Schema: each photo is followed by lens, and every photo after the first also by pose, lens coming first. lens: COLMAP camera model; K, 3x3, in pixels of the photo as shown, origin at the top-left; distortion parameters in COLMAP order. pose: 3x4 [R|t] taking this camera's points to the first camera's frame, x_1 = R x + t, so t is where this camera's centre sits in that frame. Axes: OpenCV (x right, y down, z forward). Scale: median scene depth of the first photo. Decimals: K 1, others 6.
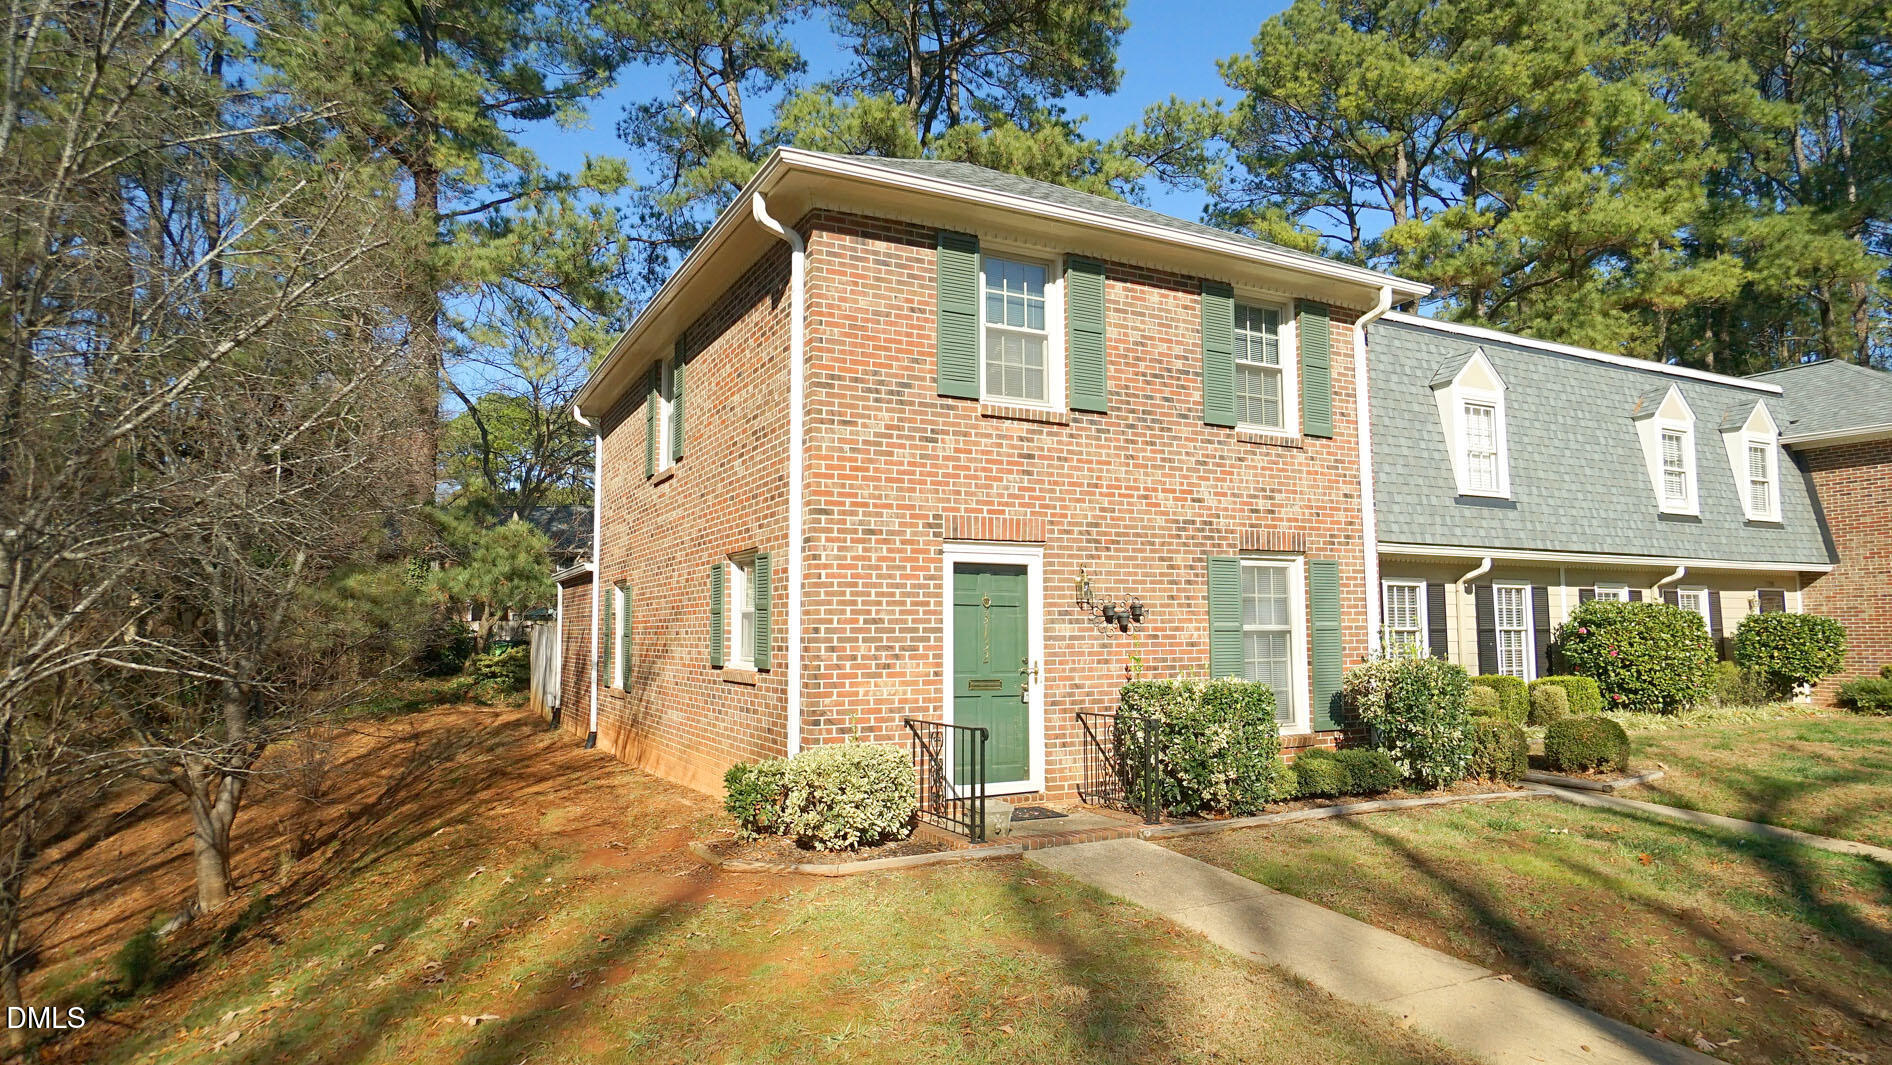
lens RADIAL K [[1061.2, 0, 947.0], [0, 1061.2, 536.4], [0, 0, 1]] dist [-0.005663, 0.000568]
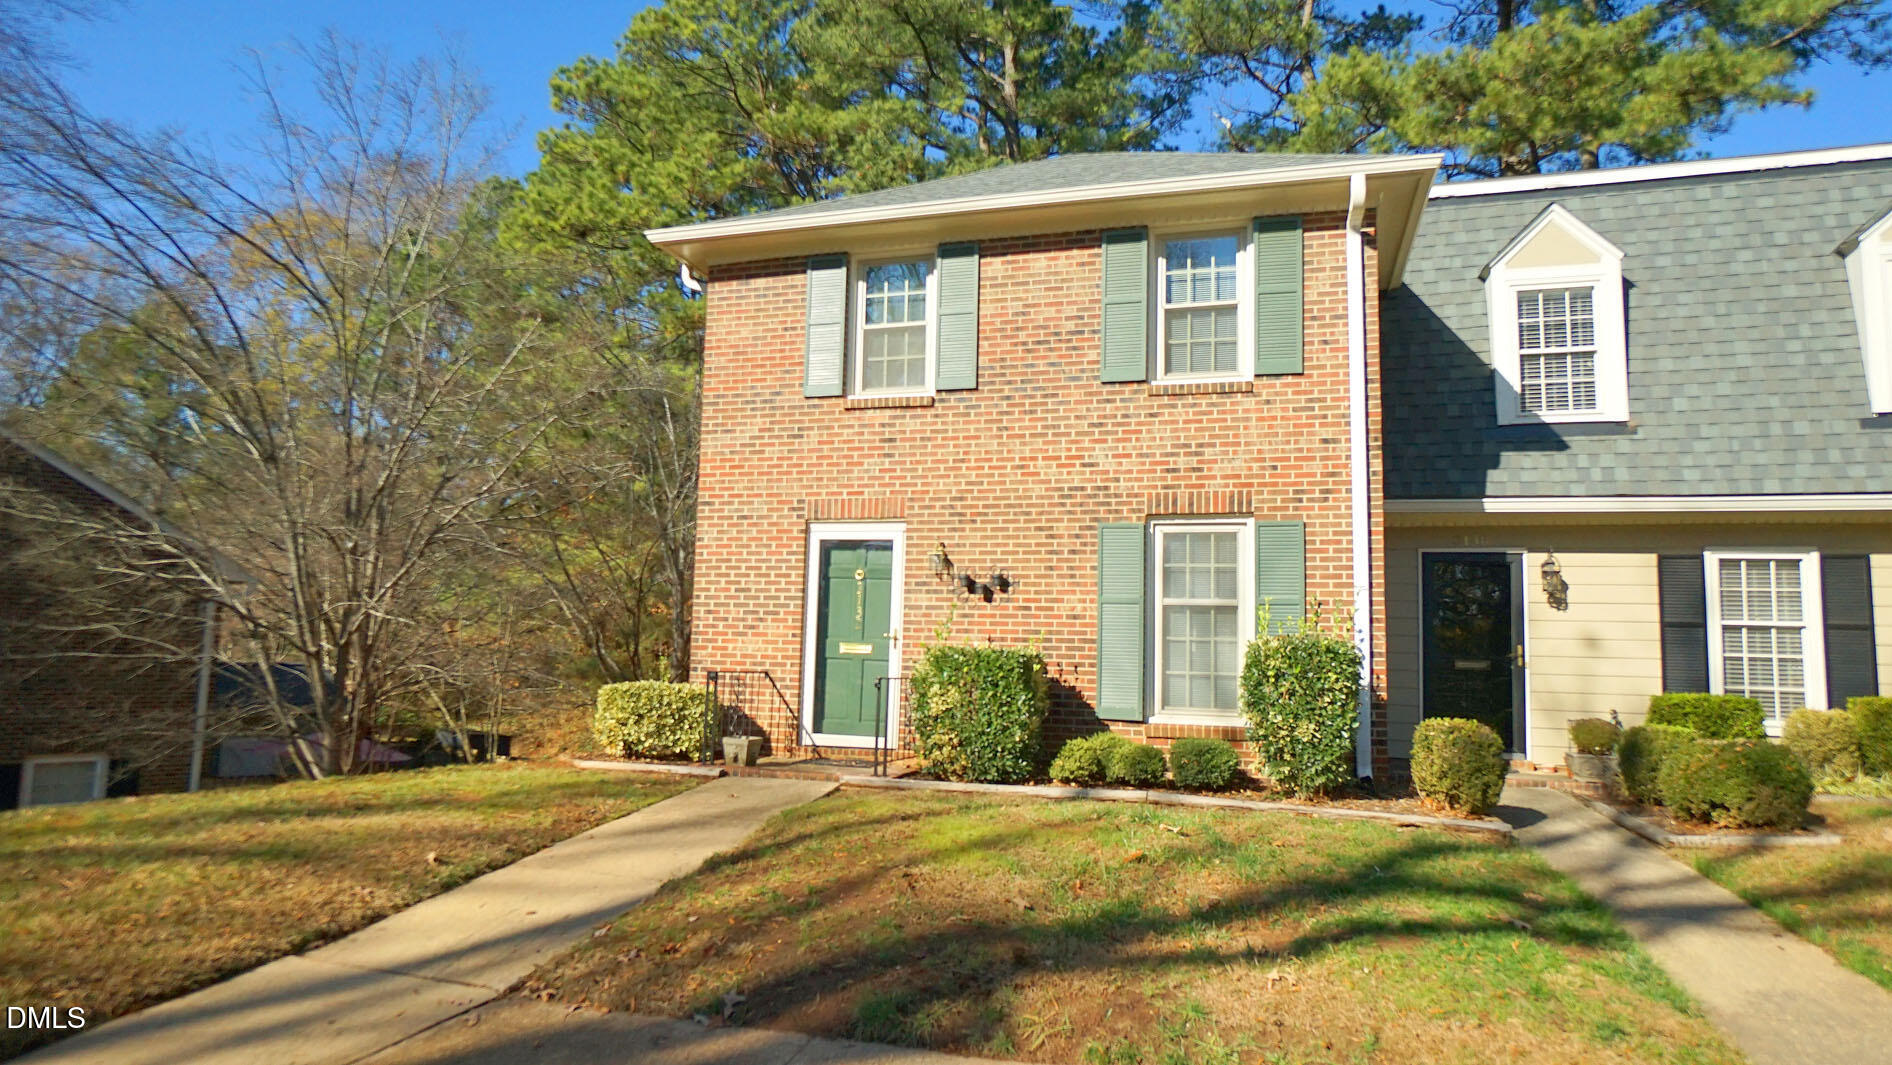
lens RADIAL K [[1110.1, 0, 943.6], [0, 1110.1, 537.6], [0, 0, 1]] dist [-0.002368, 0.013648]
pose [[0.718182, -0.052503, -0.693872, 0.870703], [0.033135, 0.998599, -0.041265, 0.070546], [0.695066, 0.006644, 0.718915, 0.212876]]
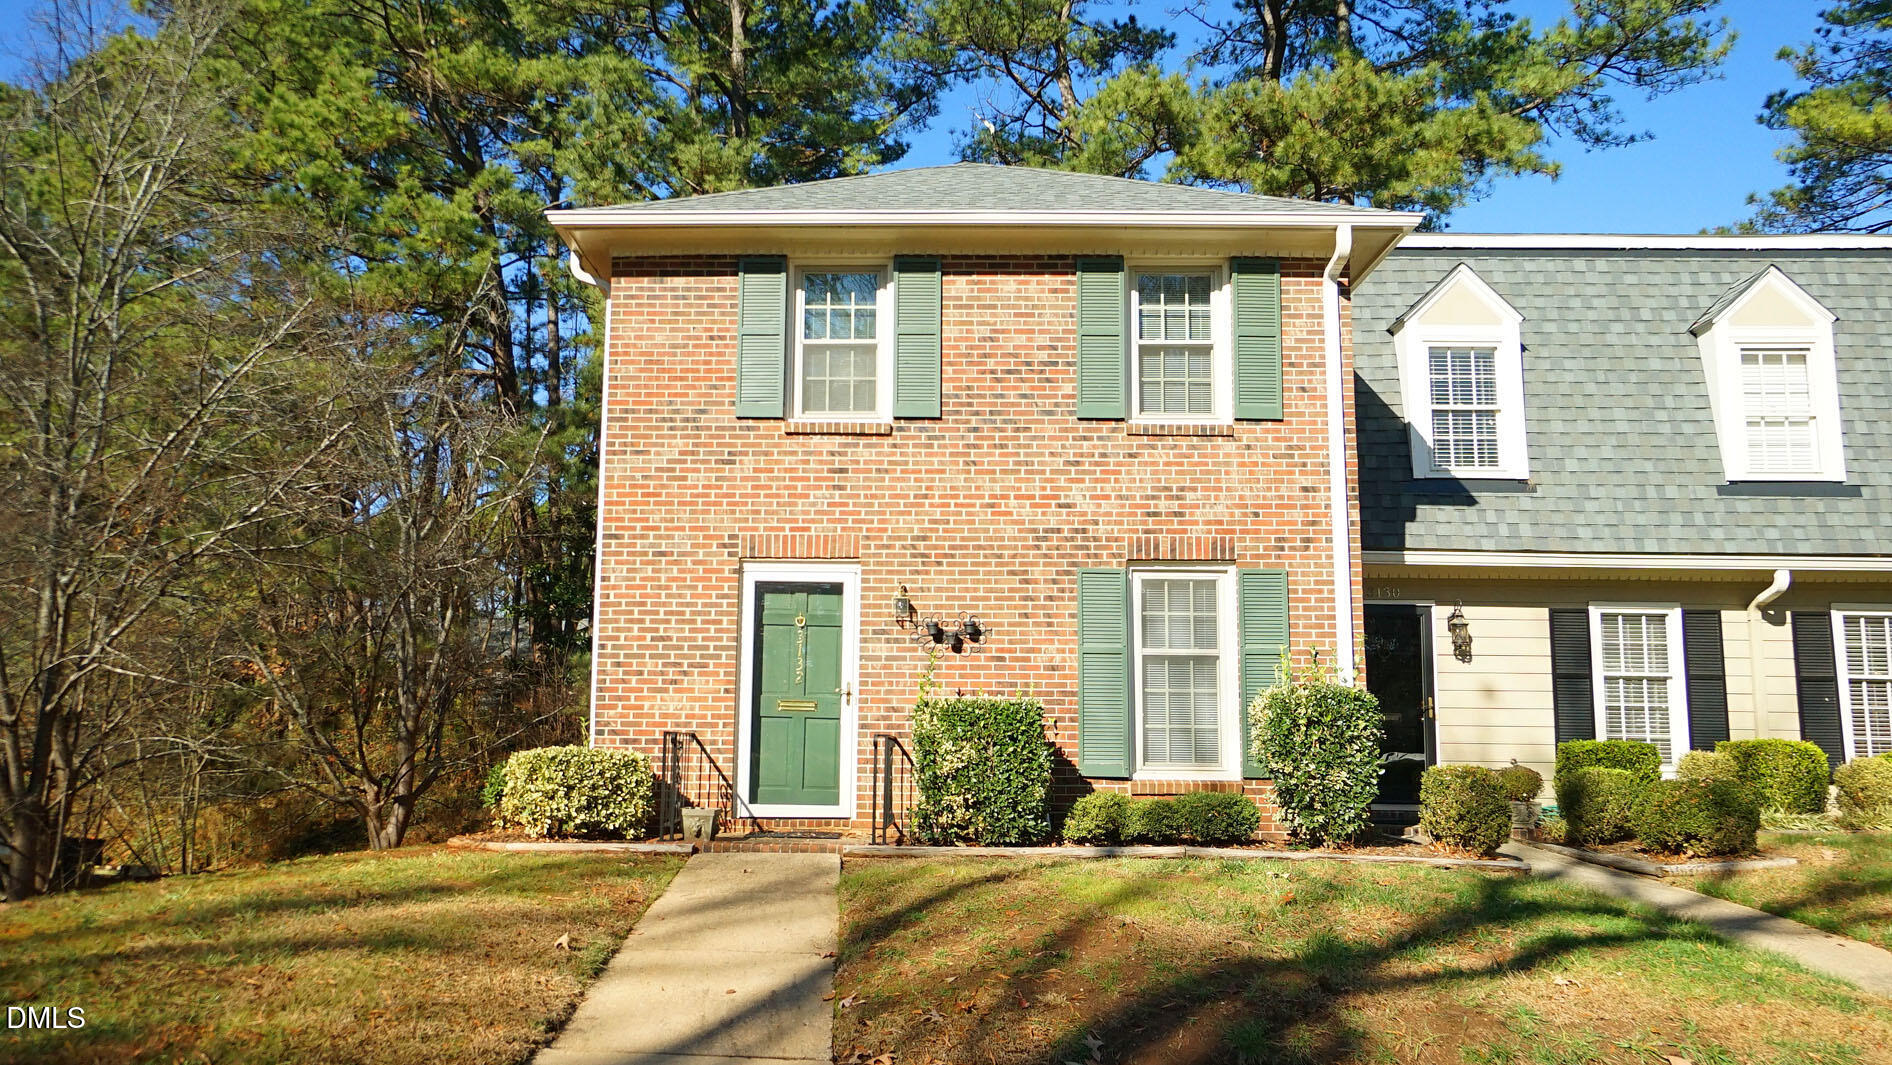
lens RADIAL K [[1331.0, 0, 911.9], [0, 1331.0, 561.4], [0, 0, 1]] dist [0.008602, -0.001802]
pose [[0.879317, -0.050189, -0.473585, 0.681865], [0.028454, 0.998192, -0.052953, 0.070906], [0.475386, 0.033087, 0.879155, -0.033966]]
